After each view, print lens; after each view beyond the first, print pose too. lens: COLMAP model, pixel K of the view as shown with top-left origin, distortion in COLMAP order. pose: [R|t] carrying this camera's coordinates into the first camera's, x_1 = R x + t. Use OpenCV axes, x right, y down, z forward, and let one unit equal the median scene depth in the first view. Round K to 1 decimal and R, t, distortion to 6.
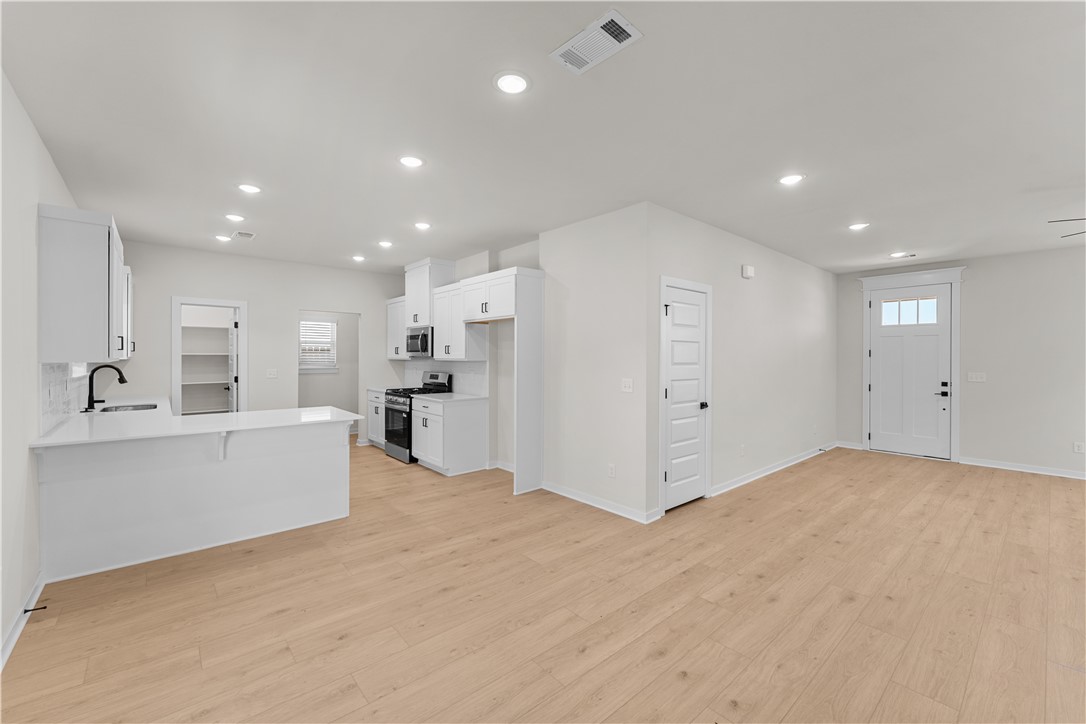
lens RADIAL K [[441.4, 0, 557.8], [0, 441.4, 356.6], [0, 0, 1]] dist [0.001243, -0.000438]
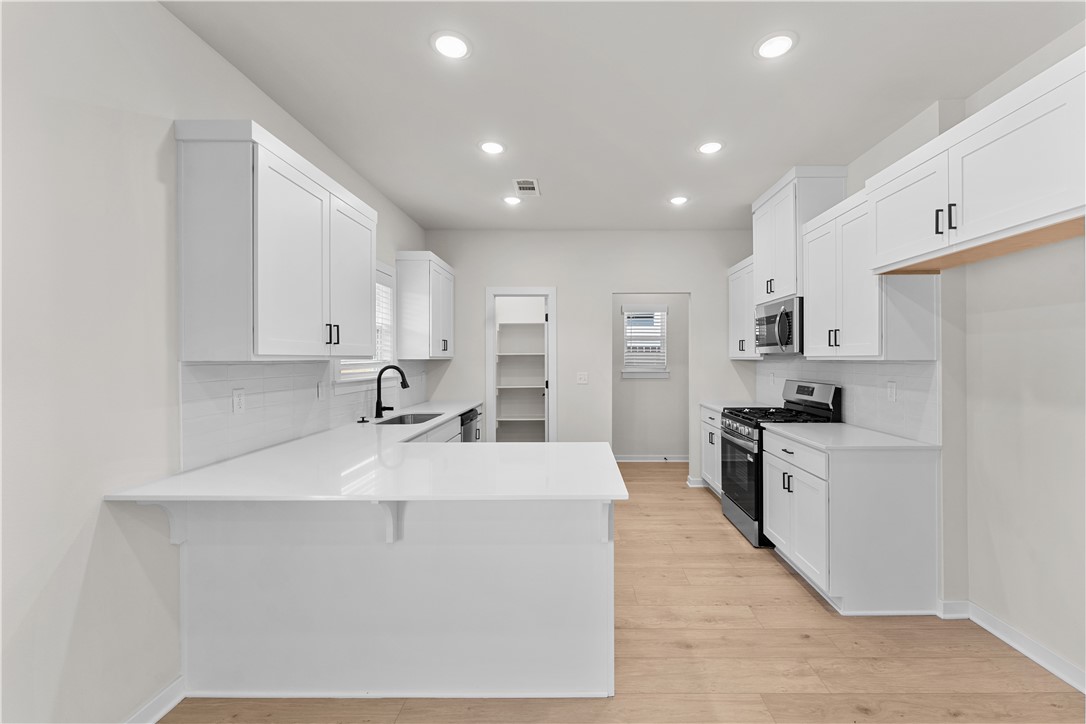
lens RADIAL K [[464.4, 0, 575.0], [0, 464.4, 353.8], [0, 0, 1]] dist [-0.011246, 0.000019]
pose [[0.743028, -0.011875, -0.669155, -0.133427], [0.005137, 0.999914, -0.012042, 0.007134], [0.669240, 0.005510, 0.743026, 0.472932]]
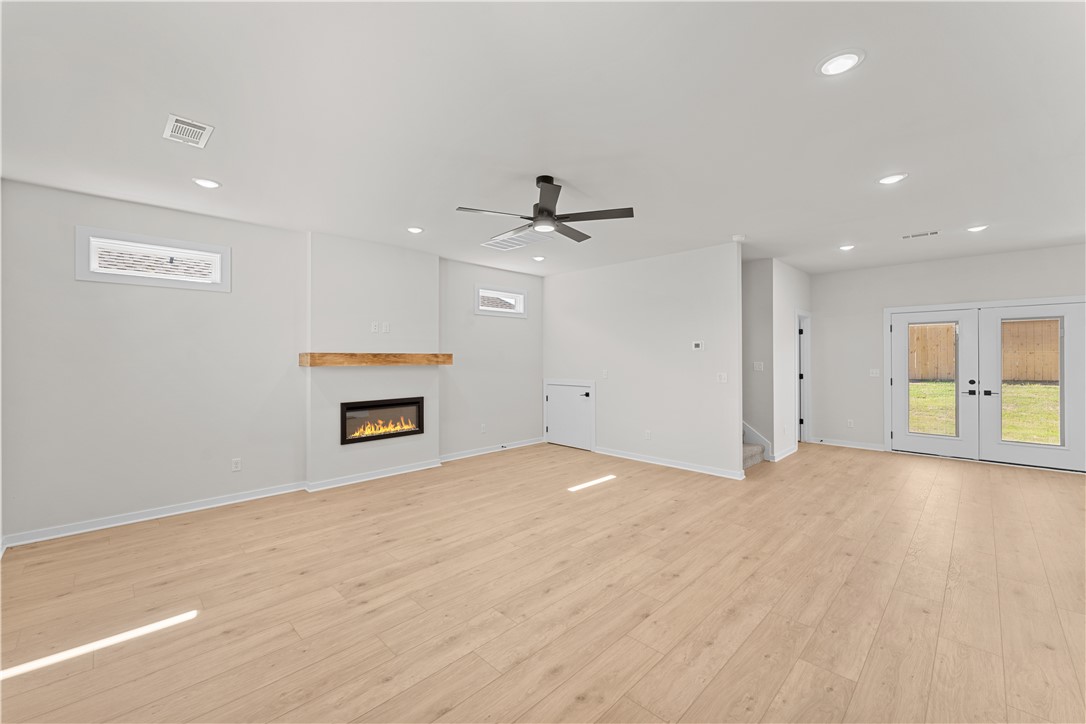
lens RADIAL K [[441.4, 0, 551.5], [0, 441.4, 358.6], [0, 0, 1]] dist [0.001243, -0.000438]
pose [[-0.997711, -0.000083, -0.067624, 0.882758], [0.000062, 0.999998, -0.002135, 0.006159], [0.067624, -0.002135, -0.997709, 1.260521]]
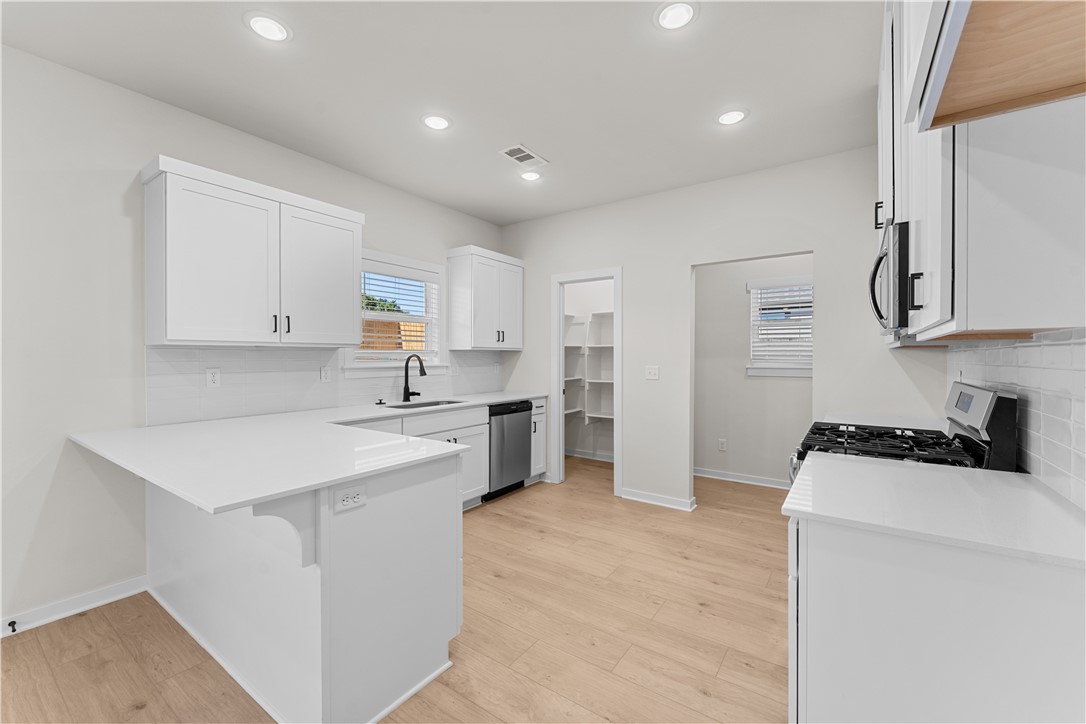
lens RADIAL K [[441.4, 0, 519.2], [0, 441.4, 354.1], [0, 0, 1]] dist [0.001243, -0.000438]
pose [[0.193450, -0.008785, -0.981071, -0.062409], [0.001479, 0.999961, -0.008663, 0.021261], [0.981109, 0.000225, 0.193456, 0.837754]]
